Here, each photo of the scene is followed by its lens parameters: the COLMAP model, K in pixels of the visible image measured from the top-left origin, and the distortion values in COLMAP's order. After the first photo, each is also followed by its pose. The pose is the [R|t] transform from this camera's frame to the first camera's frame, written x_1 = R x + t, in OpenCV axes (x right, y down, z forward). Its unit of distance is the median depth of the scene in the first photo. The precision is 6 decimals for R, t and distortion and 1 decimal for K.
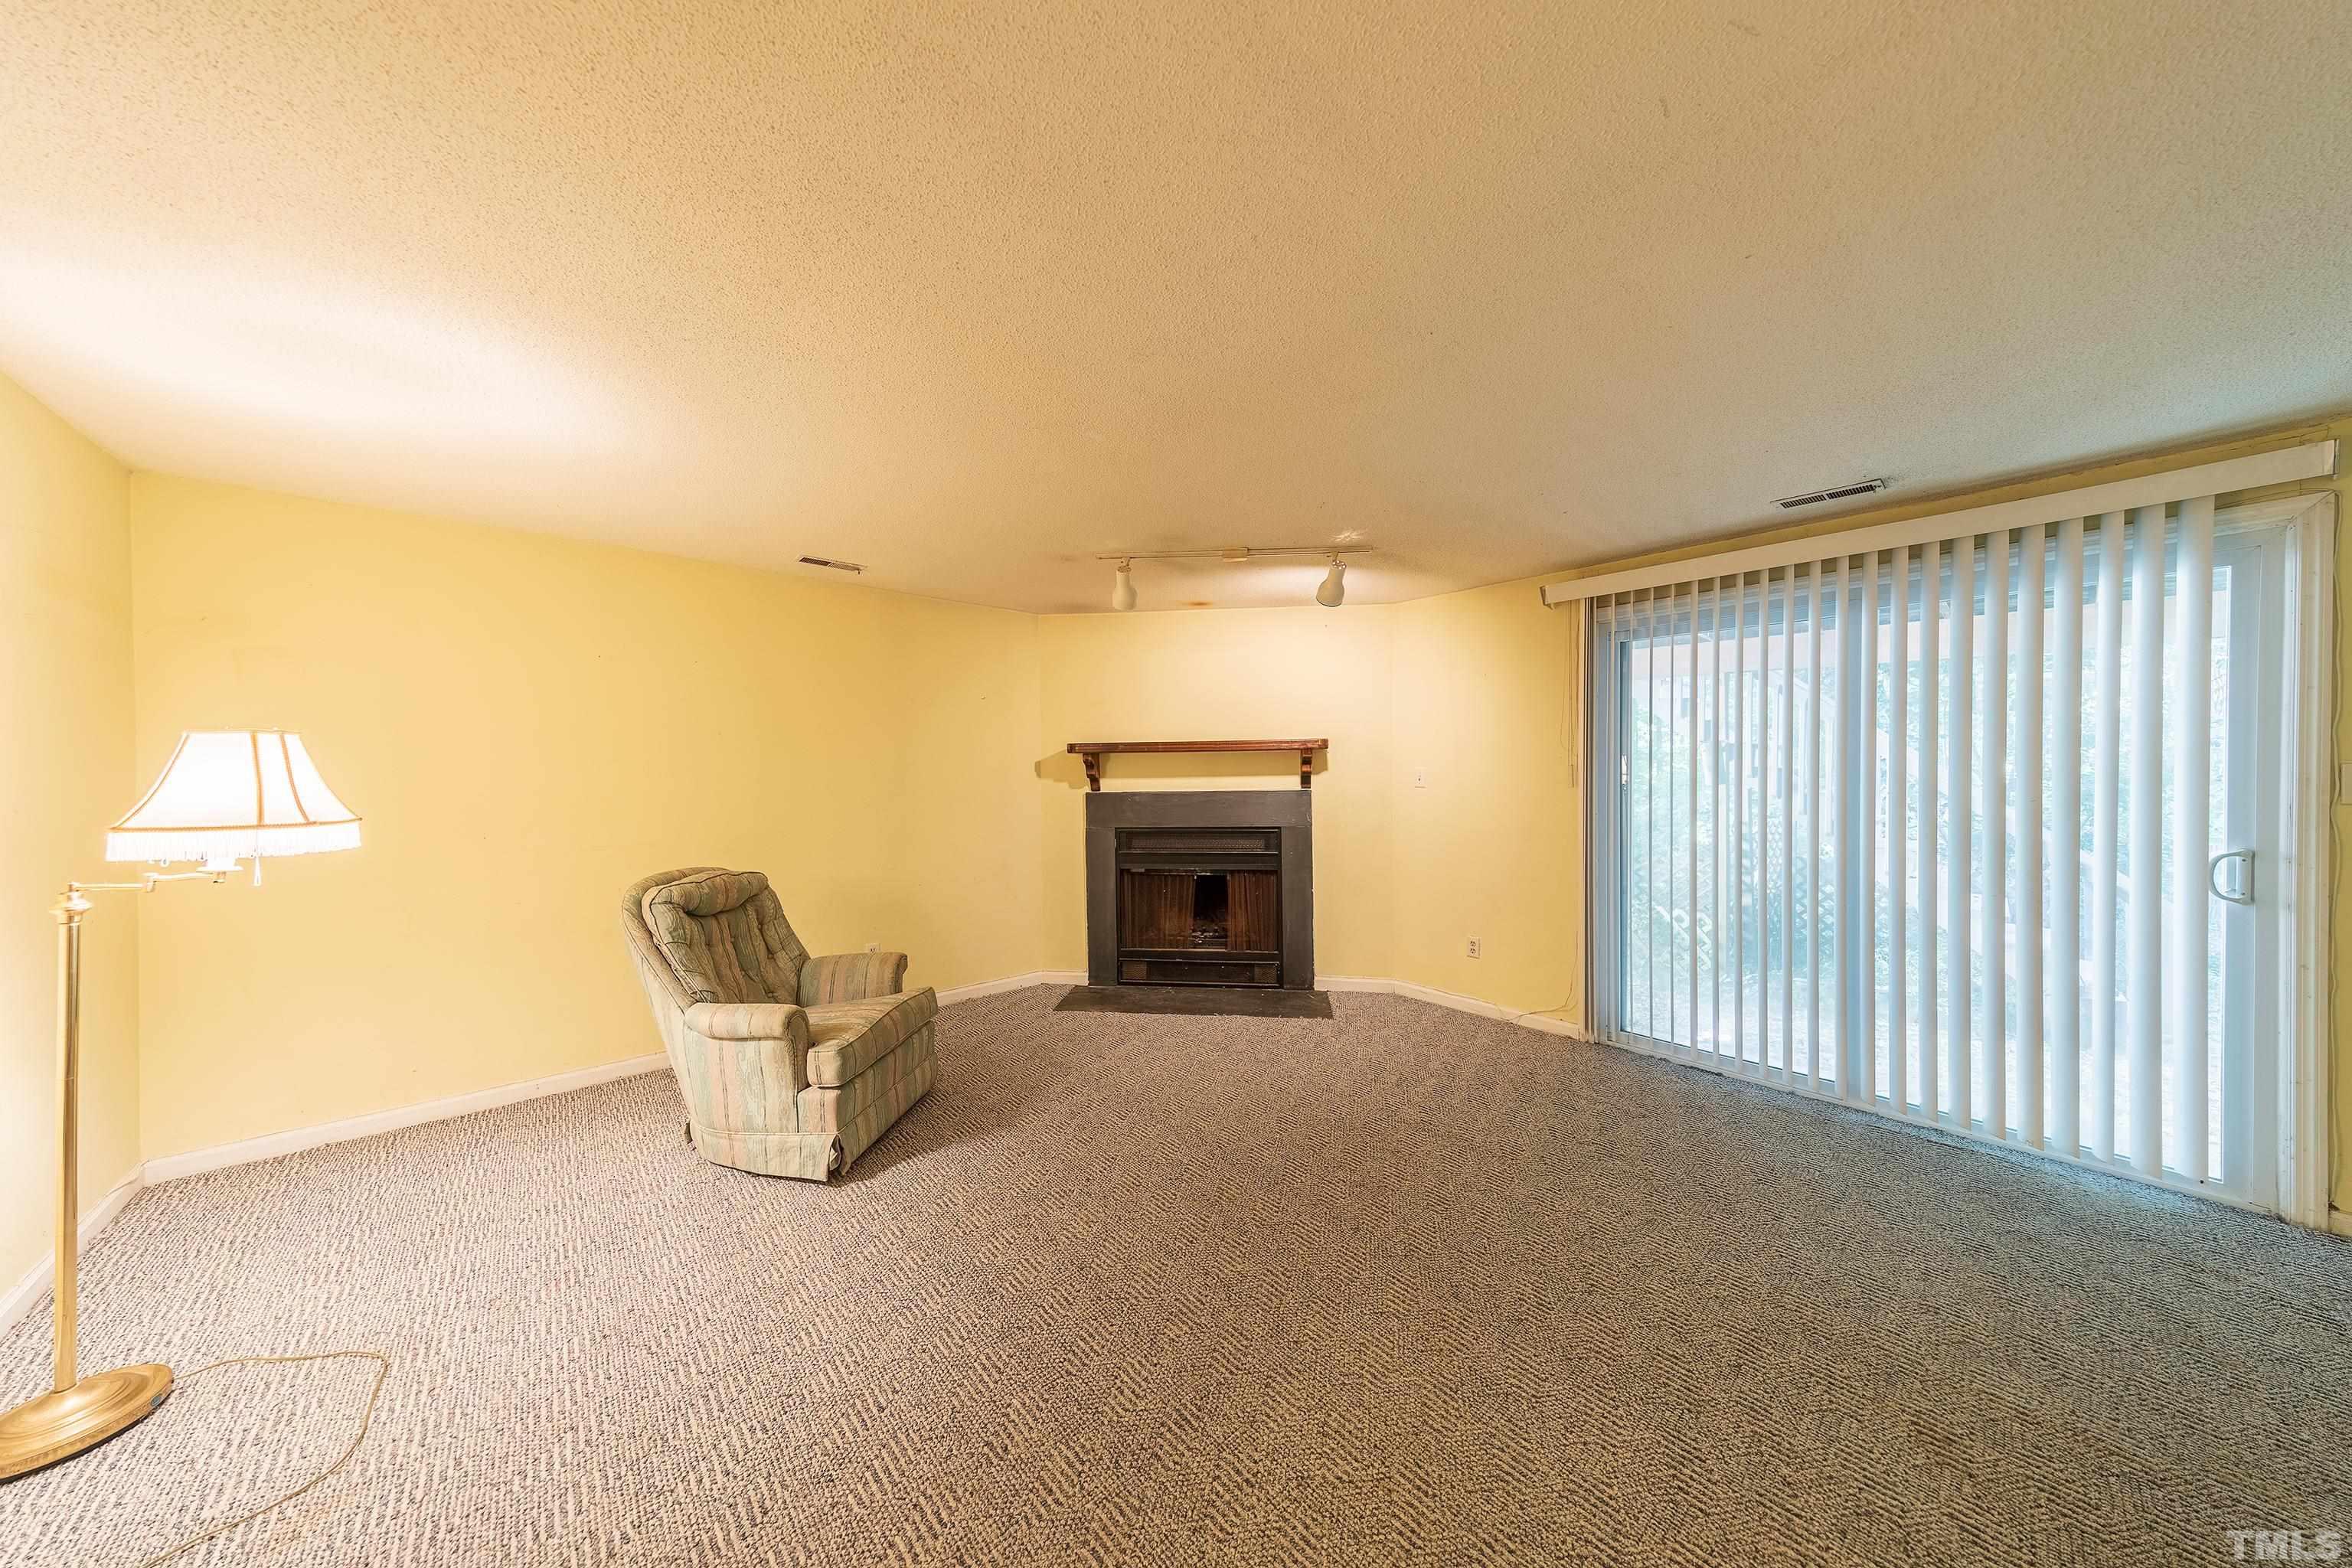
lens RADIAL K [[747.4, 0, 1162.3], [0, 747.4, 773.4], [0, 0, 1]] dist [0.006821, -0.000083]
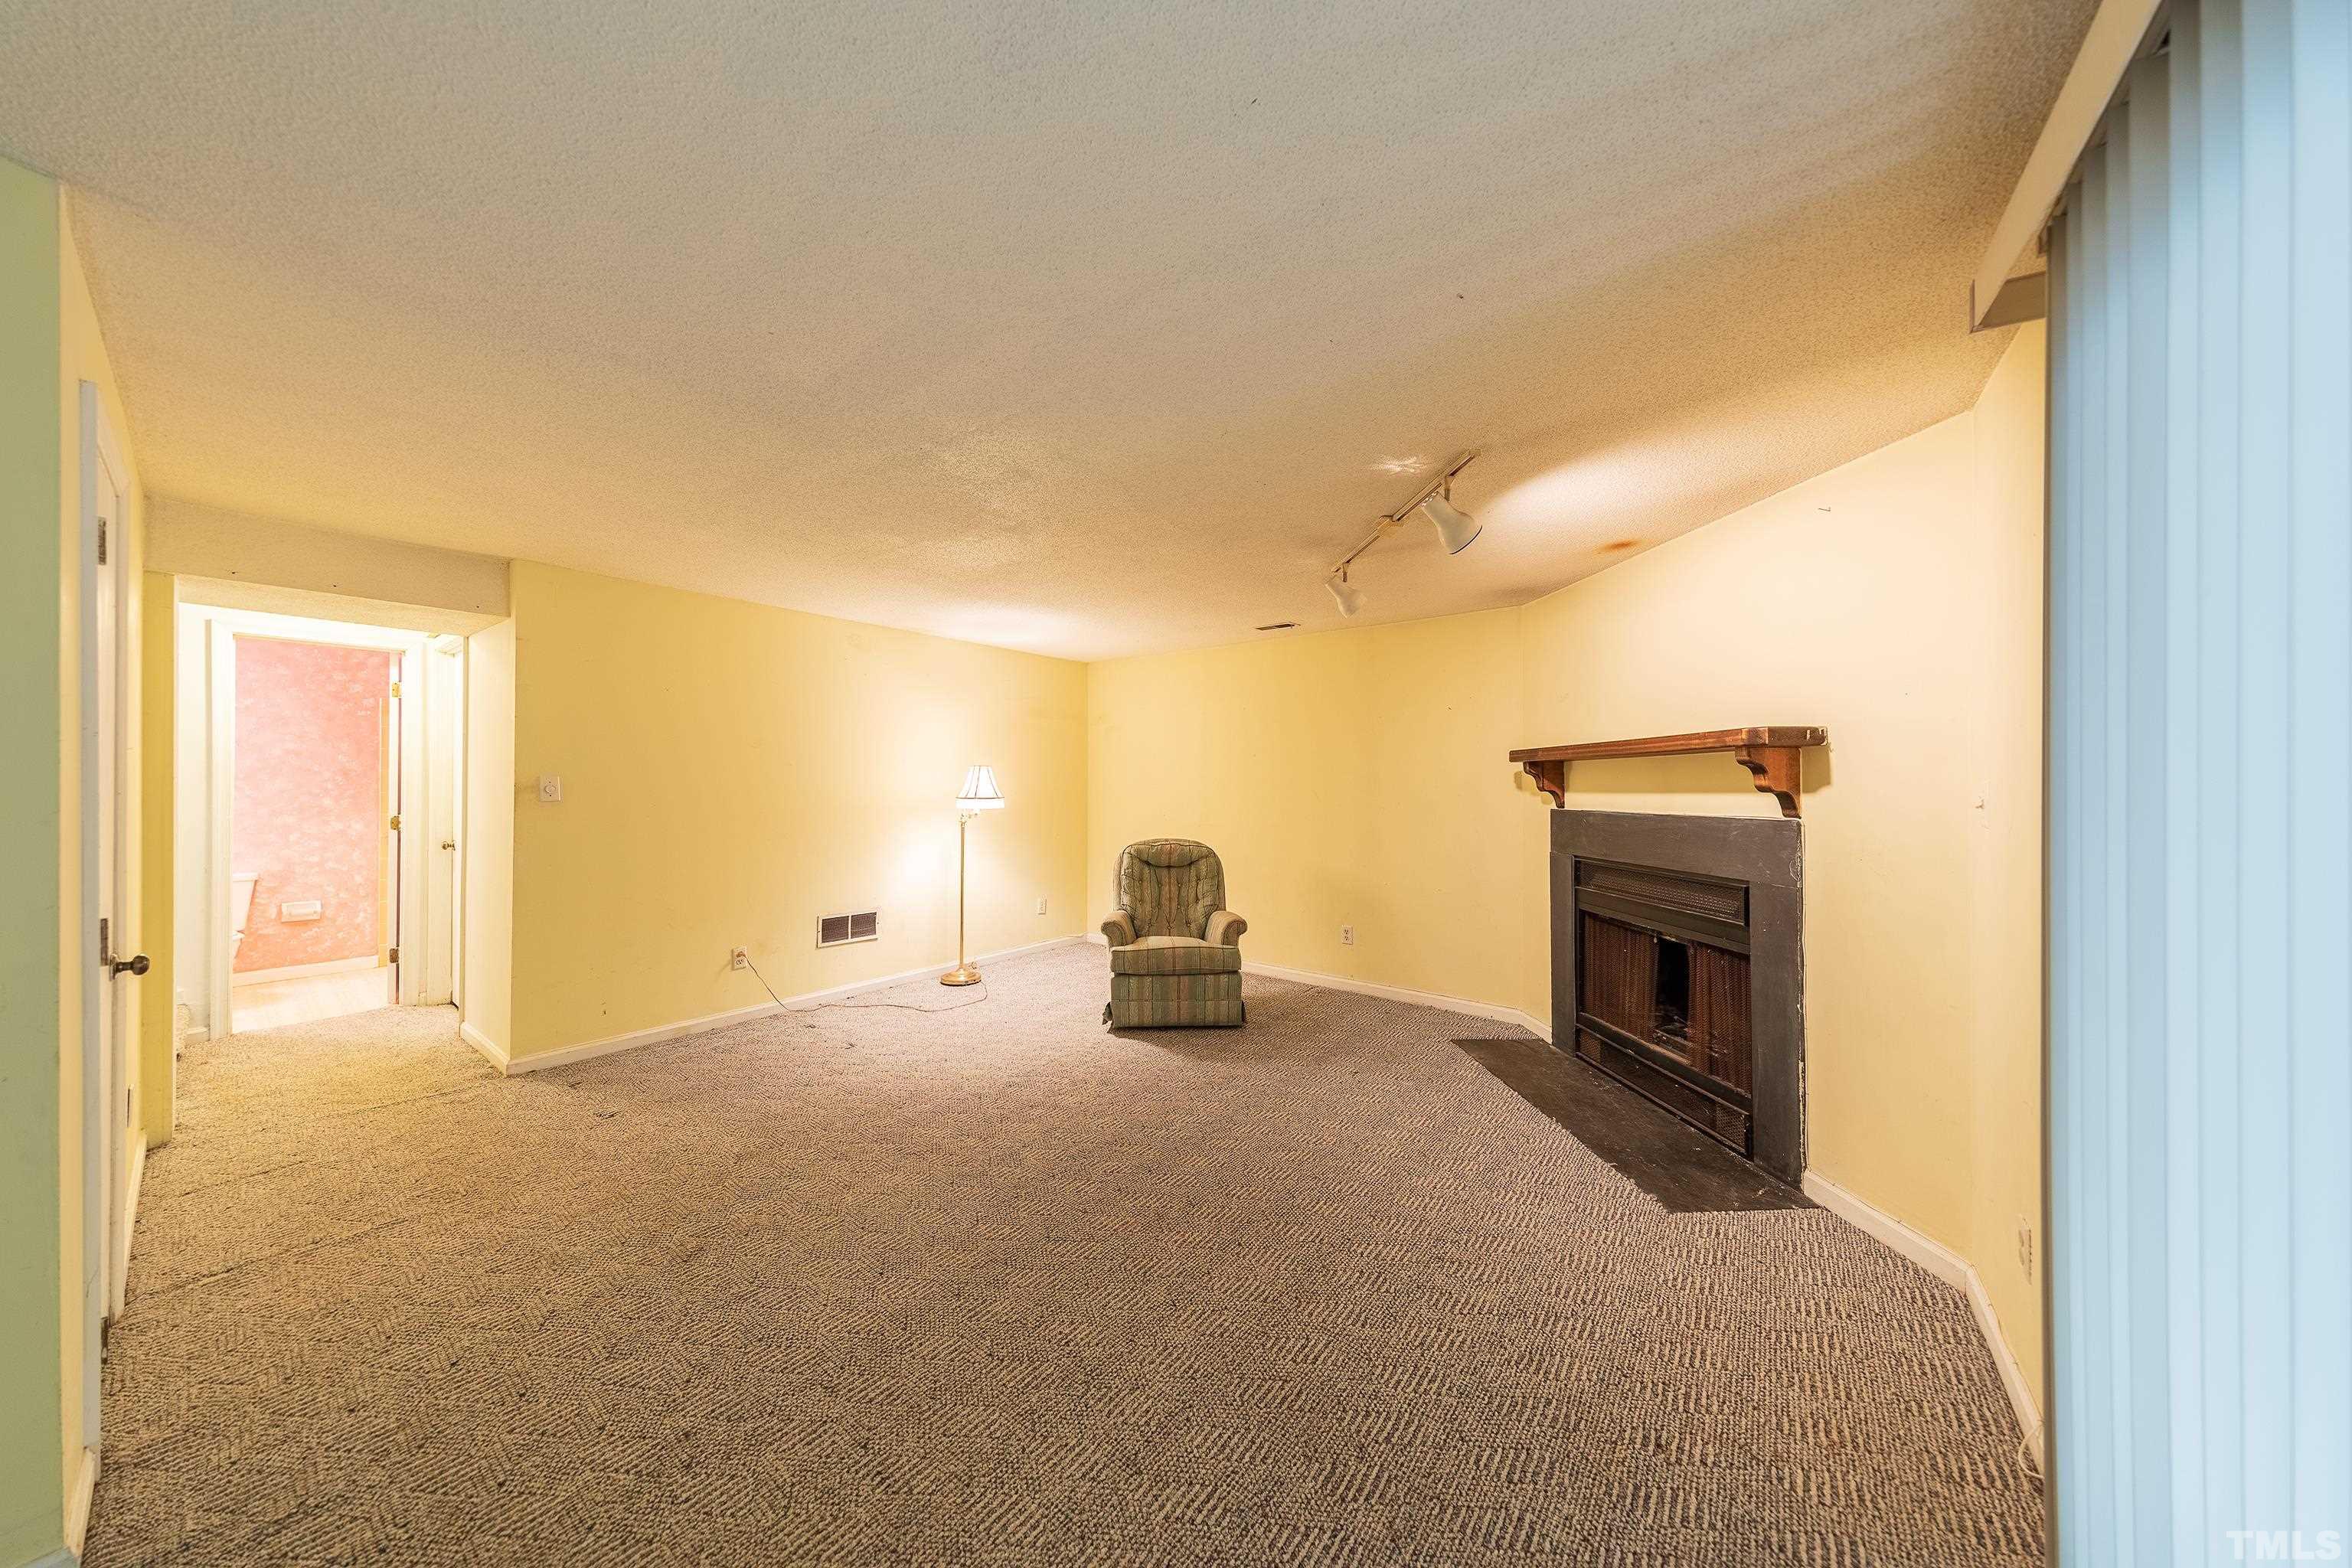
lens RADIAL K [[747.4, 0, 1162.3], [0, 747.4, 773.4], [0, 0, 1]] dist [0.006821, -0.000083]
pose [[0.171988, -0.005211, -0.985085, 0.653177], [-0.008998, 0.999936, -0.006860, -0.004133], [0.985058, 0.010044, 0.171930, 0.453654]]
